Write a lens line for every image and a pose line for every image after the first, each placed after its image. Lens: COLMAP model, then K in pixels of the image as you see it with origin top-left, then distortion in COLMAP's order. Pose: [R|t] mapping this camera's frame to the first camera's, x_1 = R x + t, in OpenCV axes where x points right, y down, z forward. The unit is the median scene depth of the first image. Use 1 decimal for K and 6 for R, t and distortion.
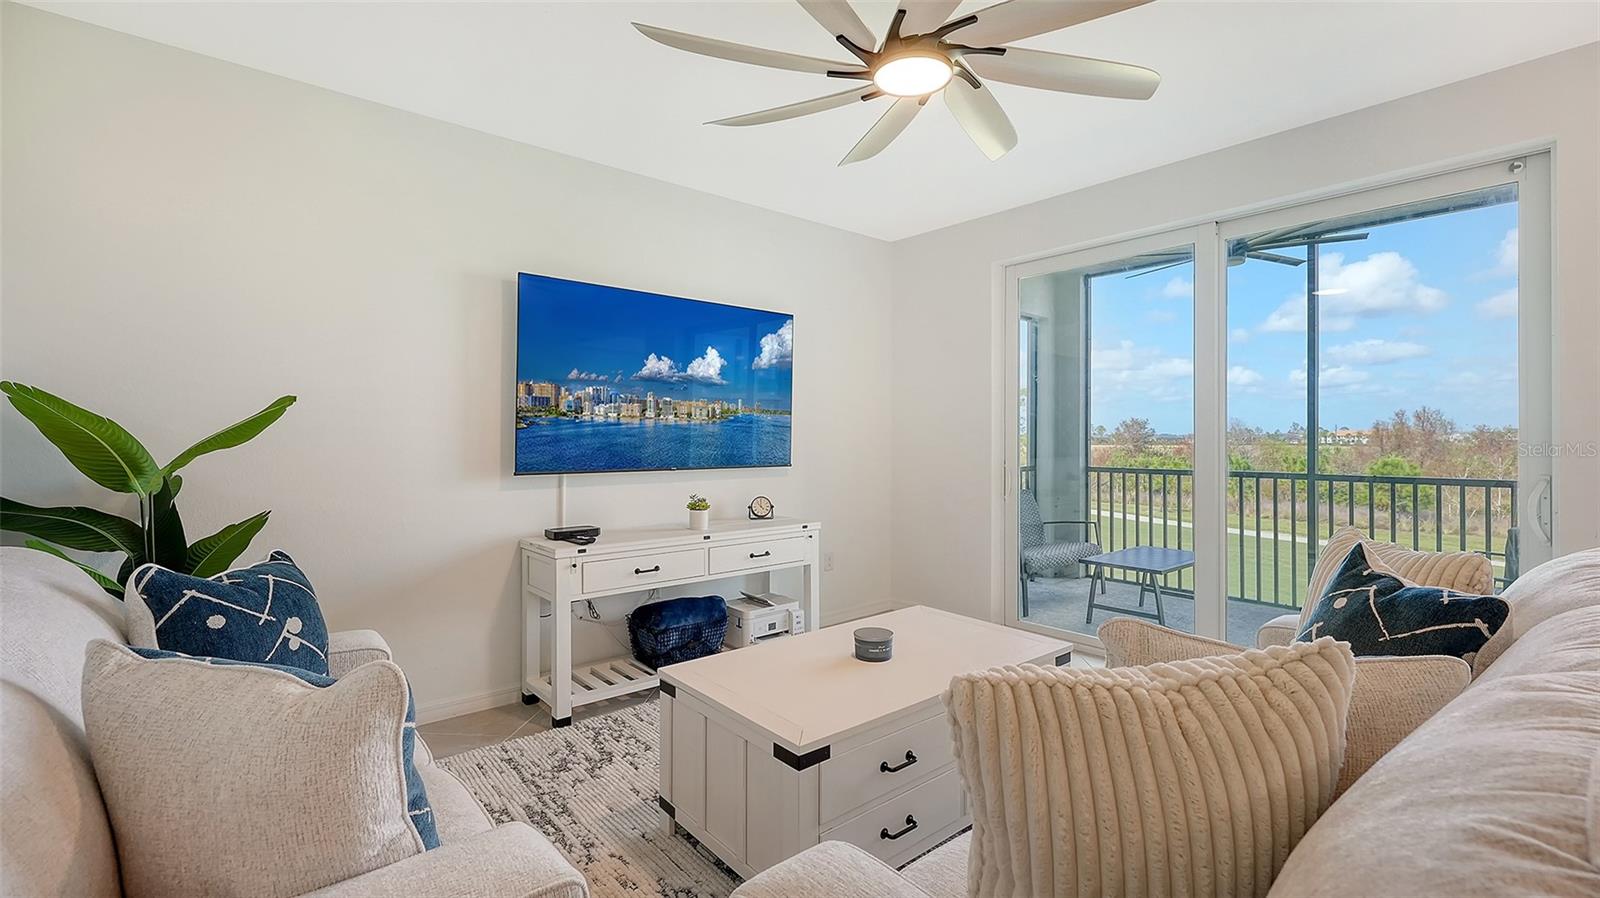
lens RADIAL K [[678.2, 0, 797.8], [0, 678.2, 453.6], [0, 0, 1]] dist [0.001914, 0.000085]
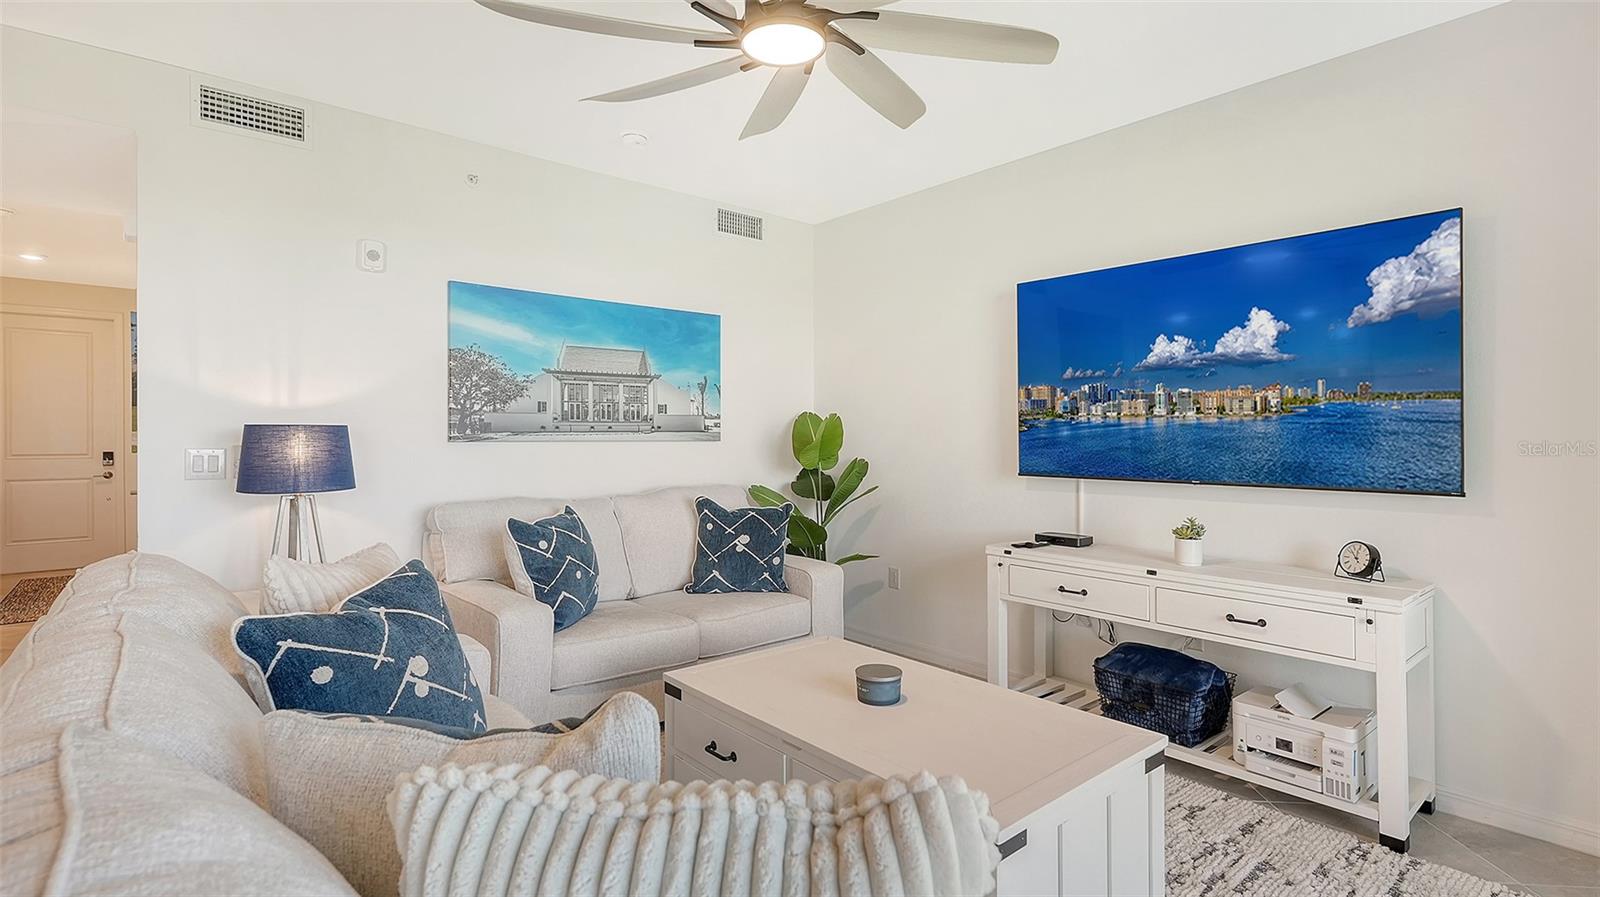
lens RADIAL K [[757.6, 0, 807.3], [0, 757.6, 425.8], [0, 0, 1]] dist [-0.000707, -0.000300]
pose [[0.006020, -0.010502, -0.999927, 0.665257], [-0.020271, 0.999738, -0.010622, -0.022976], [0.999776, 0.020333, 0.005805, 0.577186]]
